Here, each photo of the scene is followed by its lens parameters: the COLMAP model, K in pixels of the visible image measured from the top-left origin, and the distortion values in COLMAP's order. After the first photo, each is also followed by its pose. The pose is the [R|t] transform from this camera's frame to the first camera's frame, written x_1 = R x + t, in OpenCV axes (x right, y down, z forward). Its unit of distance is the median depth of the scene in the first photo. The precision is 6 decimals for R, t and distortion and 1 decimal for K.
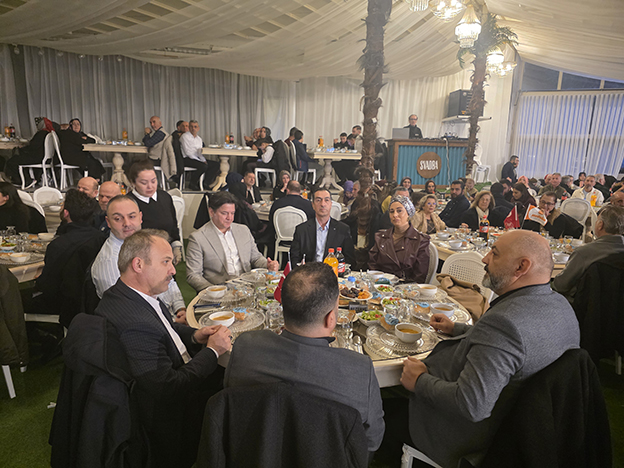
lens RADIAL K [[430.4, 0, 318.9], [0, 430.4, 235.9], [0, 0, 1]] dist [0.053746, -0.034909]
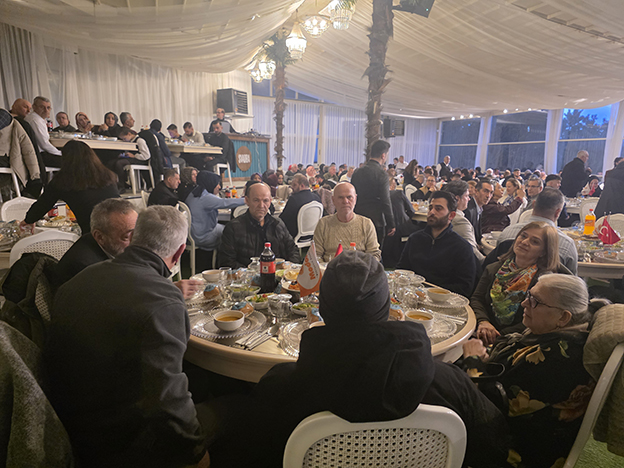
lens RADIAL K [[430.4, 0, 318.9], [0, 430.4, 235.9], [0, 0, 1]] dist [0.053746, -0.034909]
pose [[0.609902, -0.156521, 0.776866, -0.522123], [0.141189, 0.986079, 0.087829, -0.045054], [-0.779799, 0.056118, 0.623510, 0.212237]]
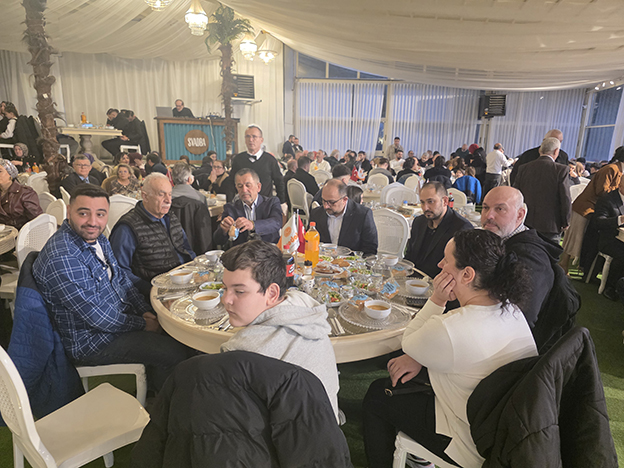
lens RADIAL K [[430.4, 0, 318.9], [0, 430.4, 235.9], [0, 0, 1]] dist [0.053746, -0.034909]
pose [[0.957245, -0.065868, 0.281679, 0.240306], [0.054817, 0.997392, 0.046945, 0.041136], [-0.284037, -0.029497, 0.958359, -0.154093]]
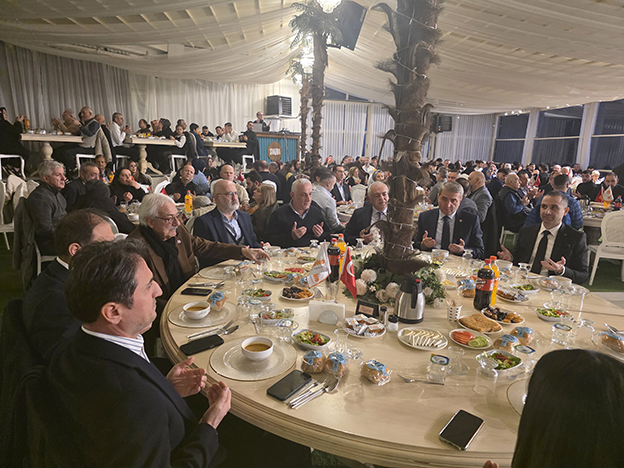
lens RADIAL K [[428.1, 0, 312.0], [0, 428.1, 234.0], [0, 0, 1]] dist [0.069010, -0.040830]
pose [[0.805148, -0.121293, 0.580539, -0.504654], [0.101465, 0.992603, 0.066665, 0.019064], [-0.584330, 0.005229, 0.811499, -0.186926]]
